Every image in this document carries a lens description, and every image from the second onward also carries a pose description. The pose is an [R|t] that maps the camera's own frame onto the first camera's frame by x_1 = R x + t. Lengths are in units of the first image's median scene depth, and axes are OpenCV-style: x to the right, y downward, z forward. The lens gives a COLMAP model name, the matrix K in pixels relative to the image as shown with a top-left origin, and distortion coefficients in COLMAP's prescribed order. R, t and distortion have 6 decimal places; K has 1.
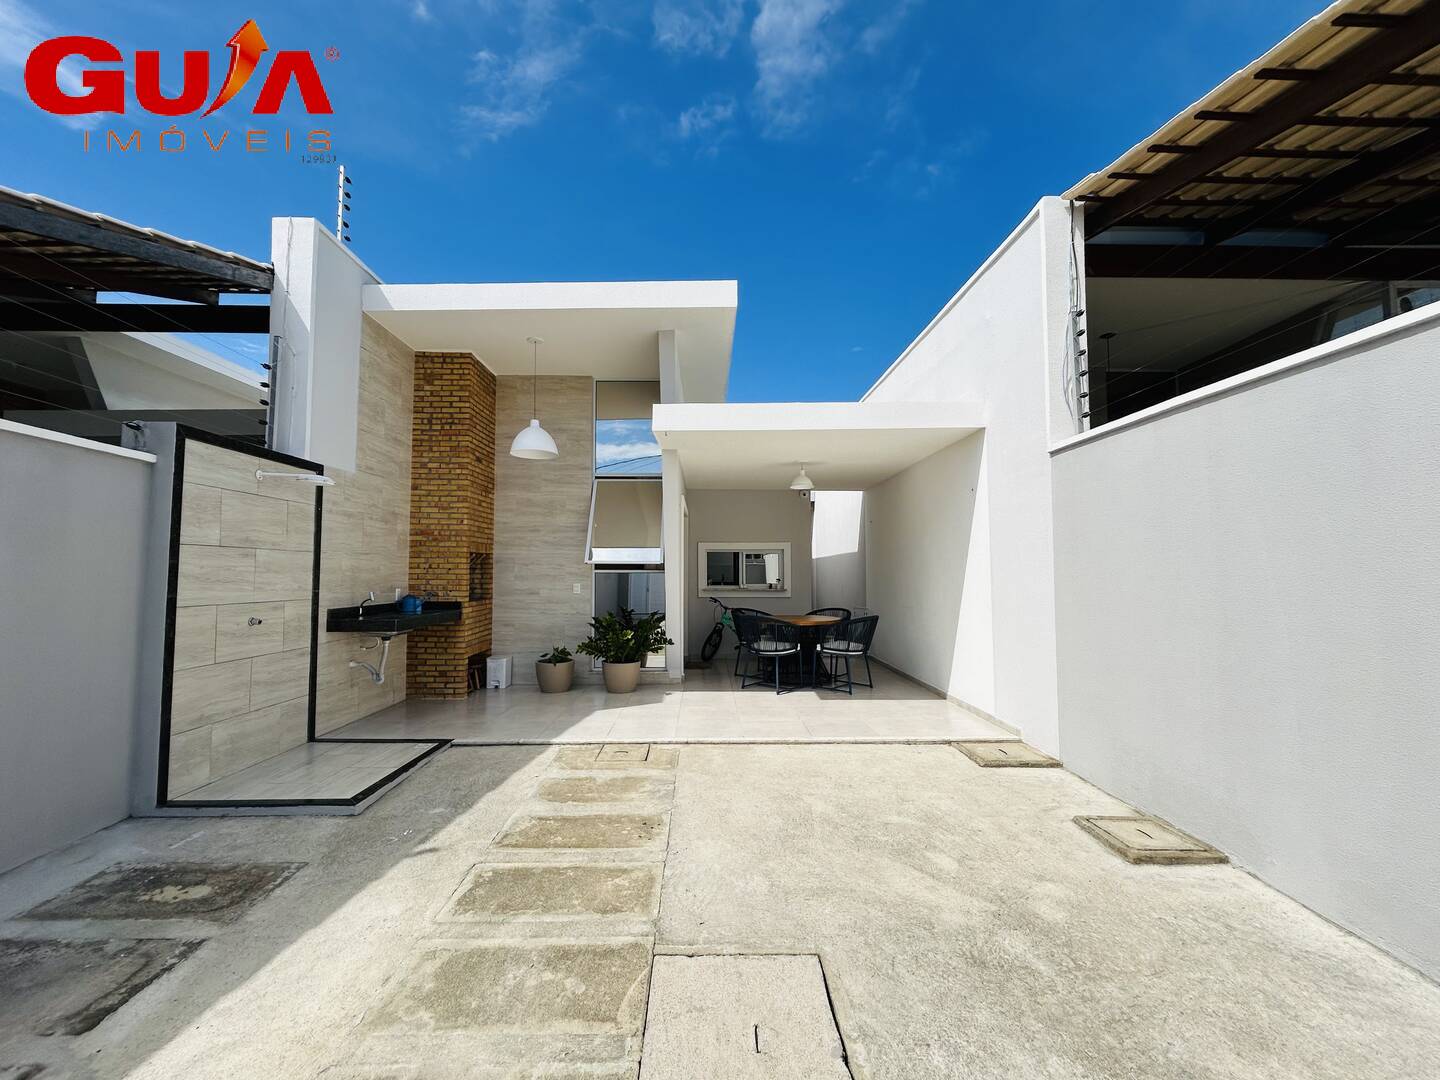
lens RADIAL K [[585.8, 0, 713.8], [0, 585.8, 545.5], [0, 0, 1]] dist [0.001100, 0.000775]
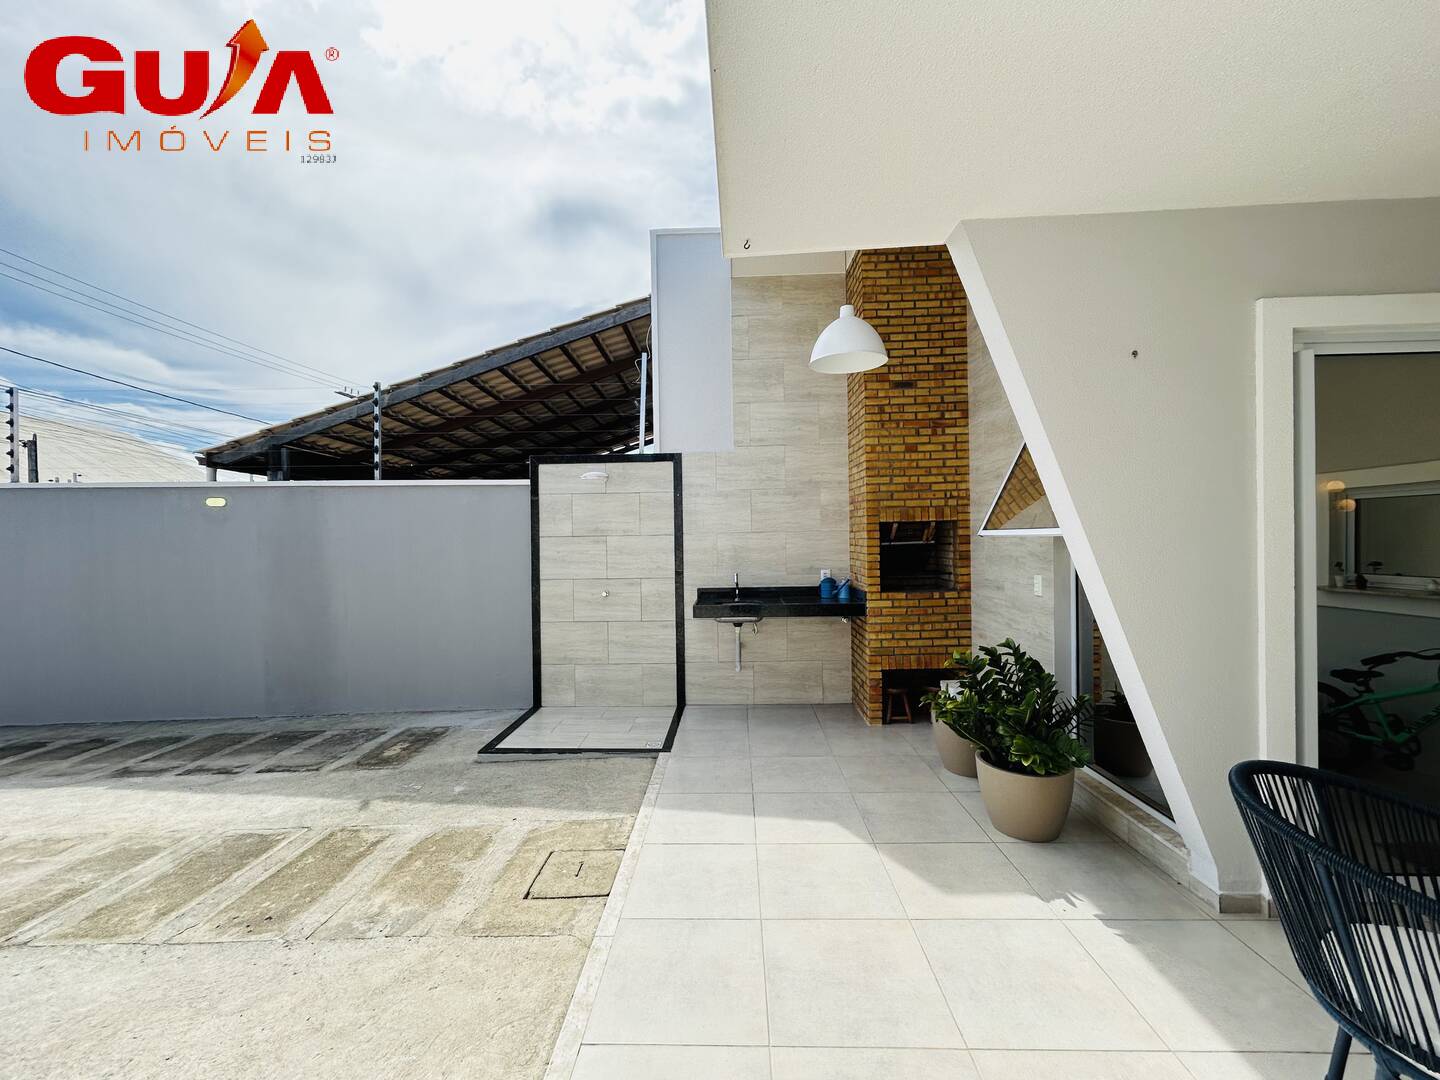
lens RADIAL K [[585.8, 0, 713.8], [0, 585.8, 545.5], [0, 0, 1]] dist [0.001100, 0.000775]
pose [[-0.054304, 0.008889, -0.998485, 0.512154], [0.065021, 0.997870, 0.005348, 0.037668], [0.996405, -0.064633, -0.054766, 1.435489]]
